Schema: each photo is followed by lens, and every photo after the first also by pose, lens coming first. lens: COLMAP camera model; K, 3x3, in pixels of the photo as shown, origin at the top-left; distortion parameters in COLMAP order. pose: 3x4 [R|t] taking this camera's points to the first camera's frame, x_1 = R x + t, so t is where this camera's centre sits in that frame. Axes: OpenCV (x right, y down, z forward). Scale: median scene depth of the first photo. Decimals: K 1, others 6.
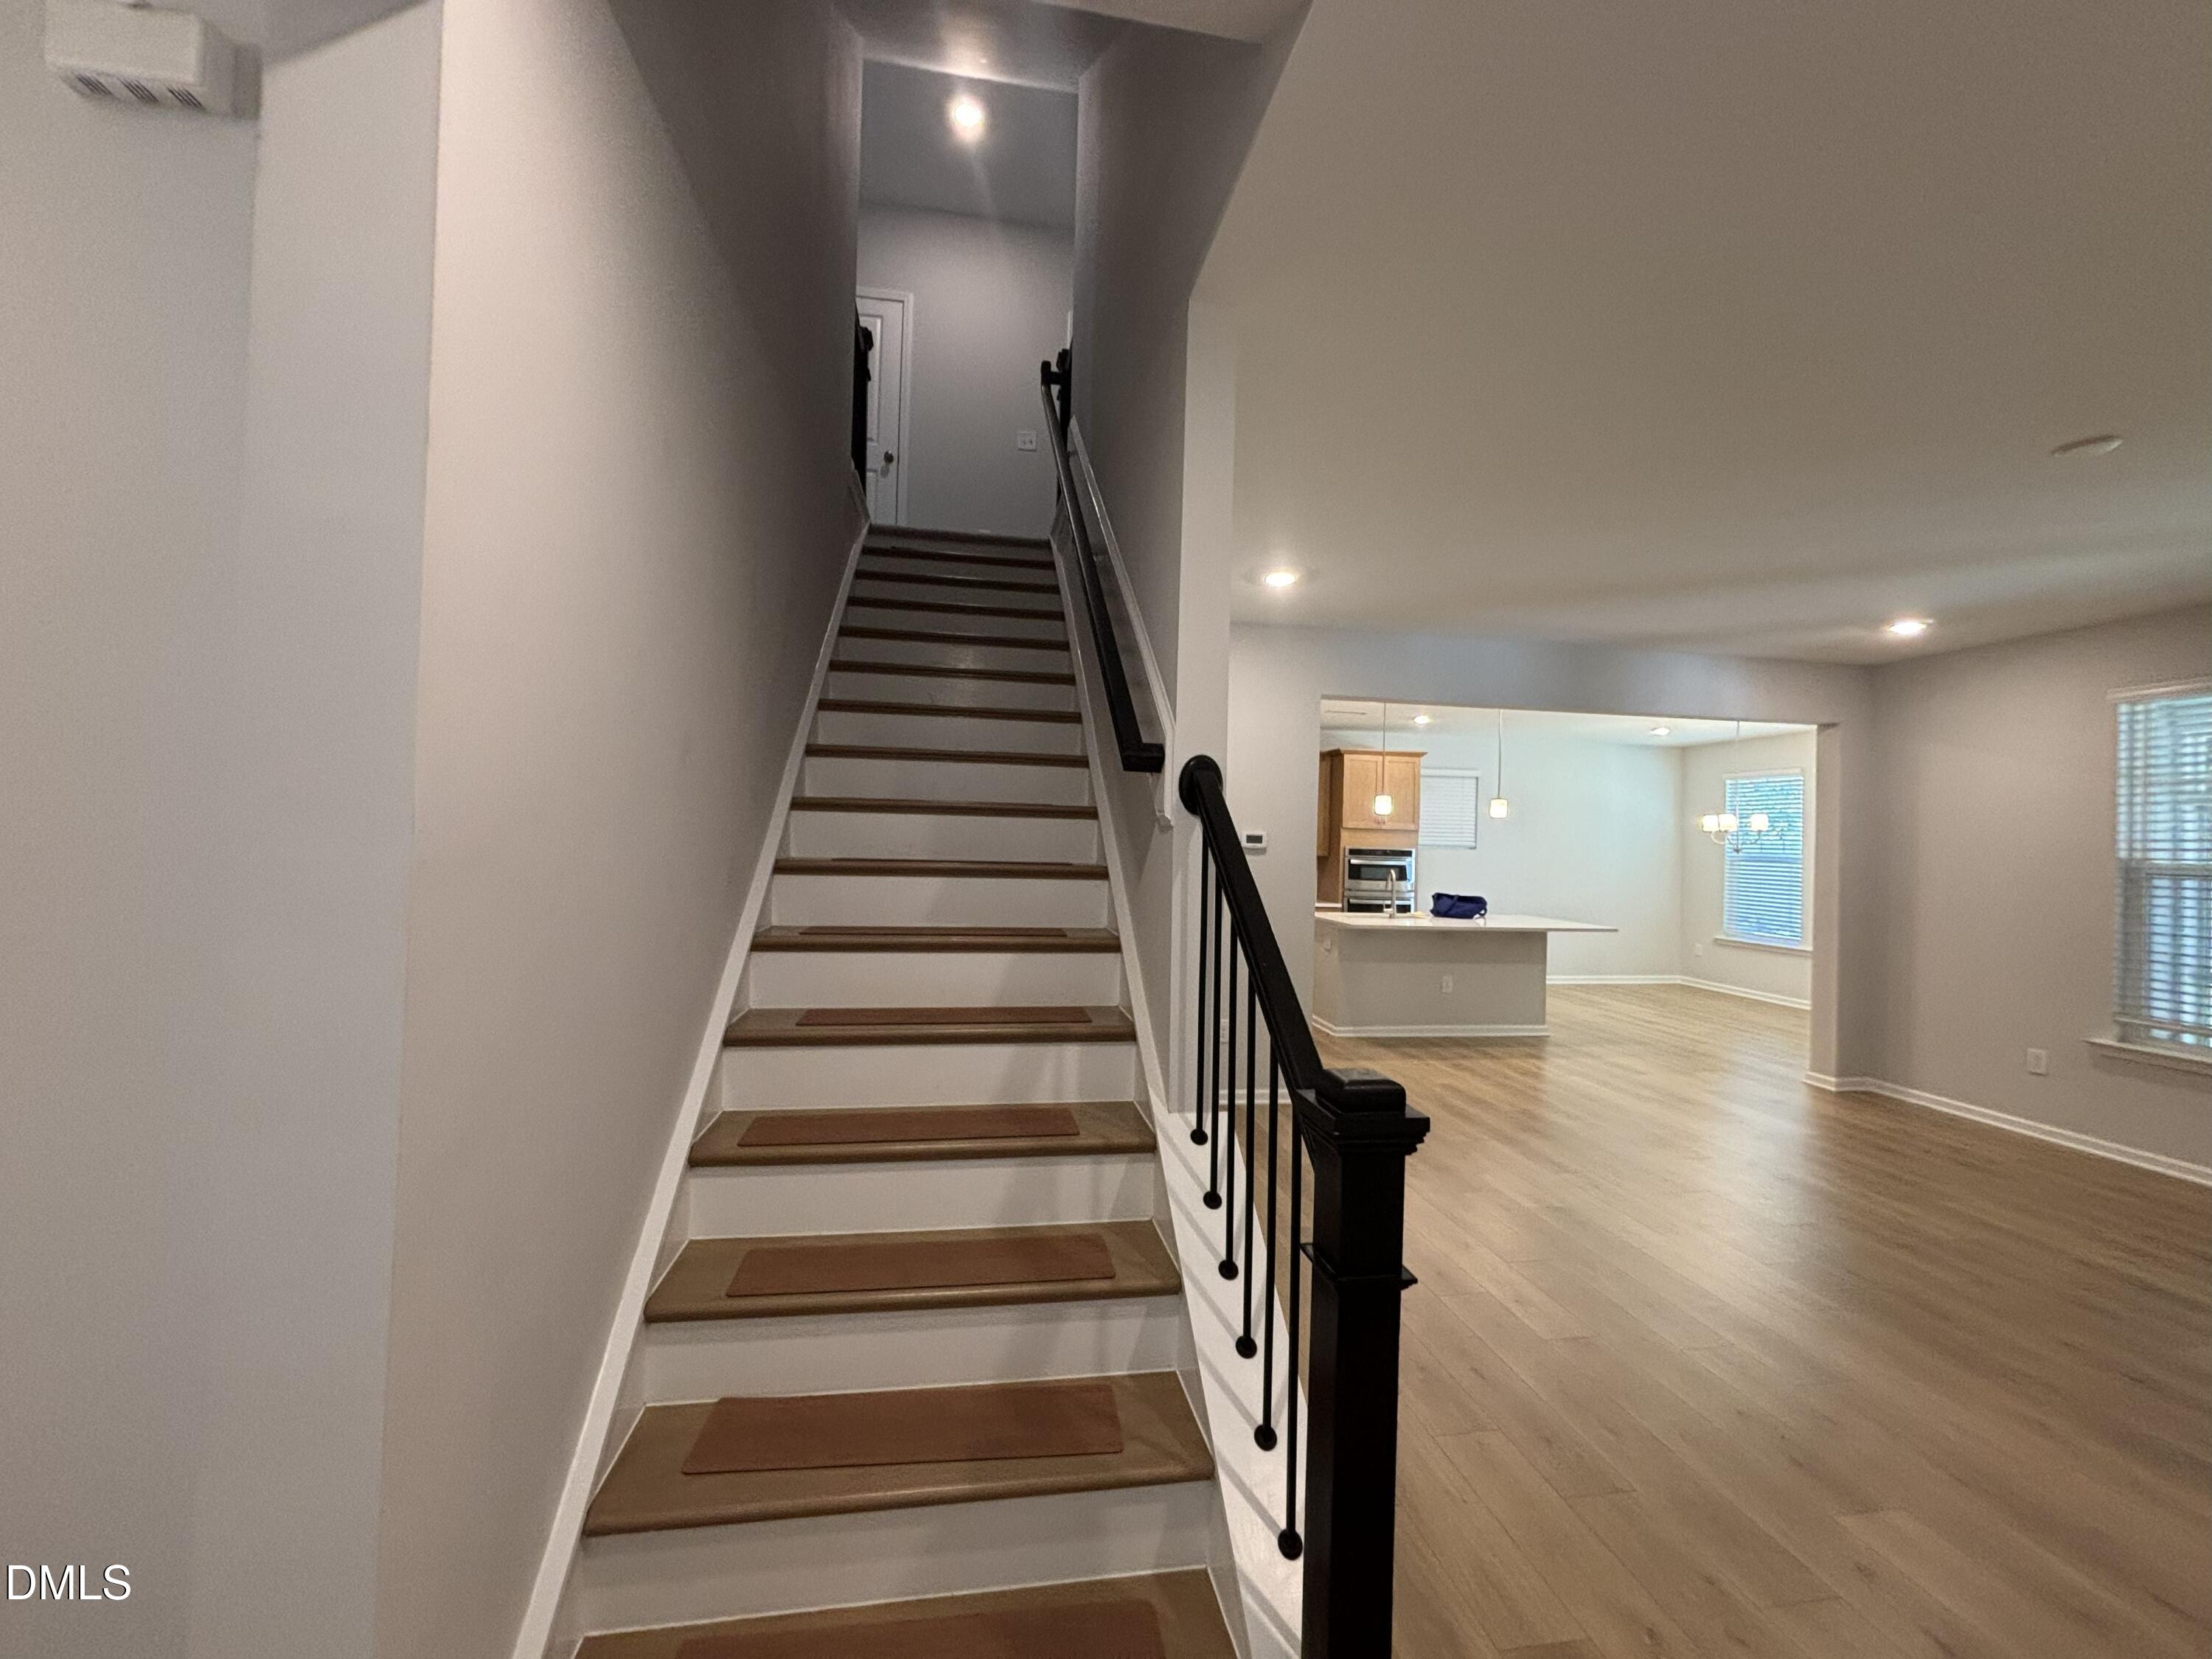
lens RADIAL K [[883.5, 0, 1108.2], [0, 883.5, 825.4], [0, 0, 1]] dist [-0.022583, 0.014548]
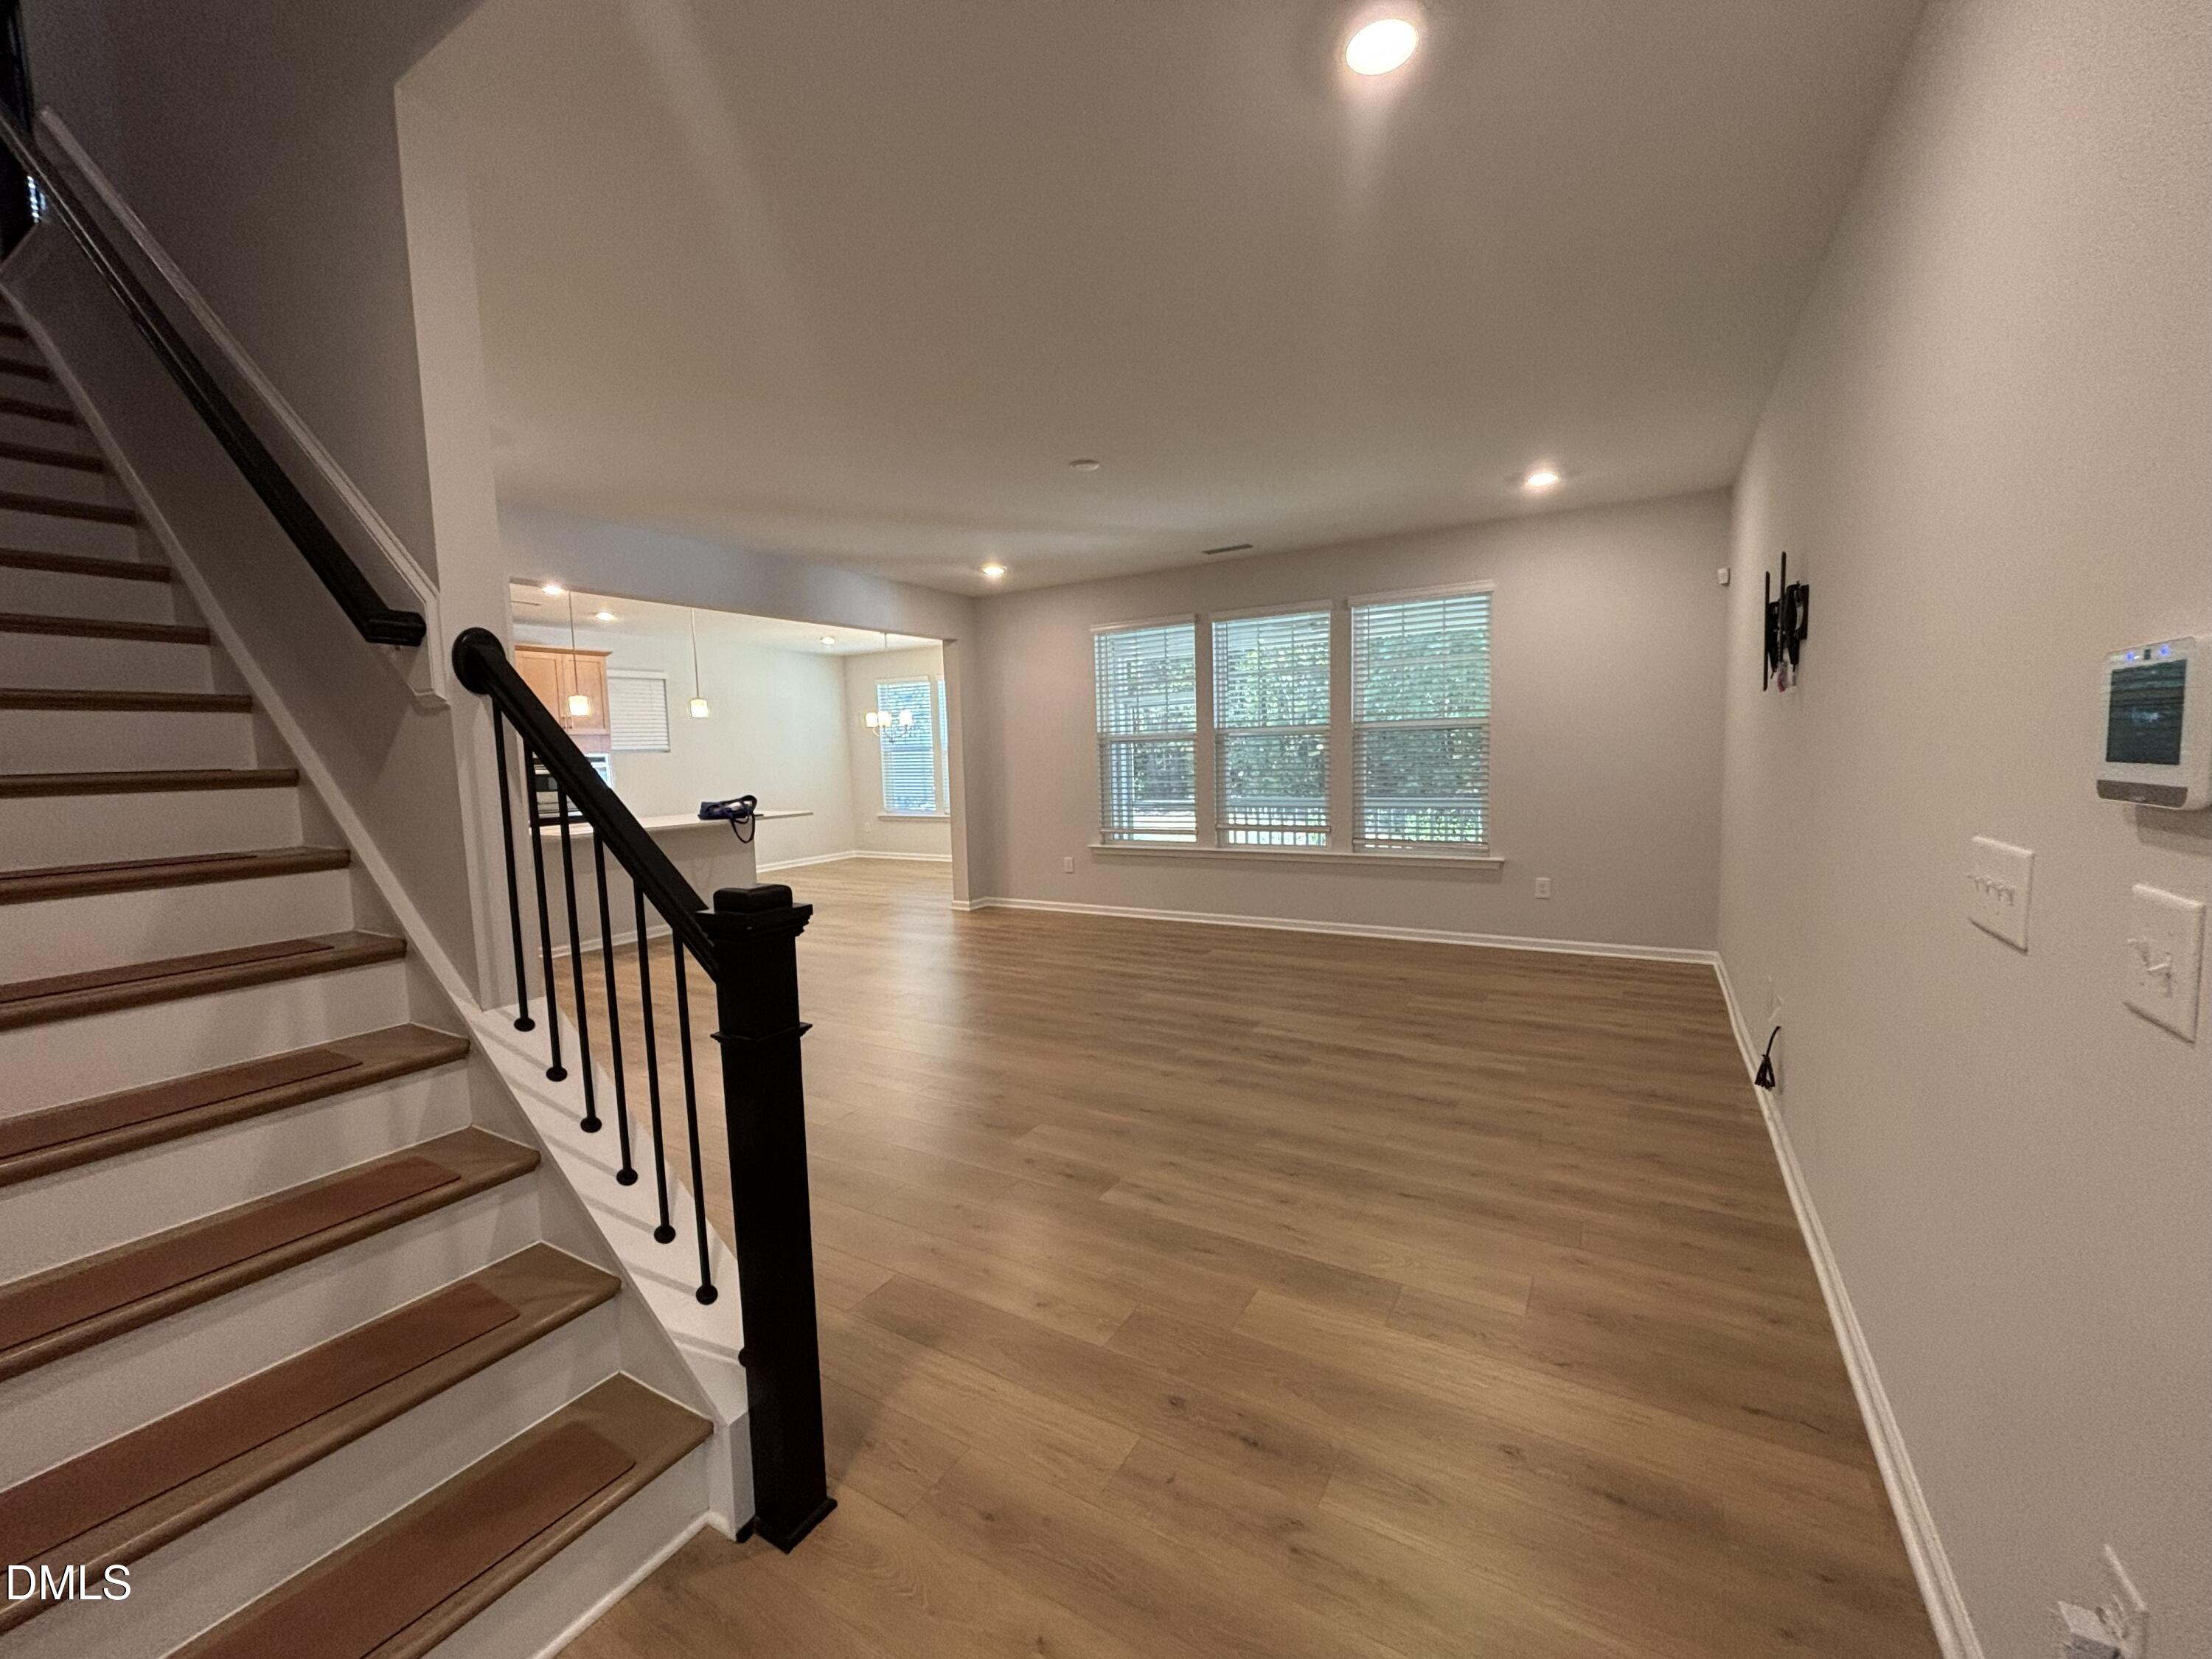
lens RADIAL K [[883.5, 0, 1108.2], [0, 883.5, 825.4], [0, 0, 1]] dist [-0.022583, 0.014548]
pose [[0.636060, -0.110075, 0.763748, -0.099055], [0.030793, 0.992605, 0.117414, 0.018930], [-0.771025, -0.051164, 0.634746, -0.054045]]
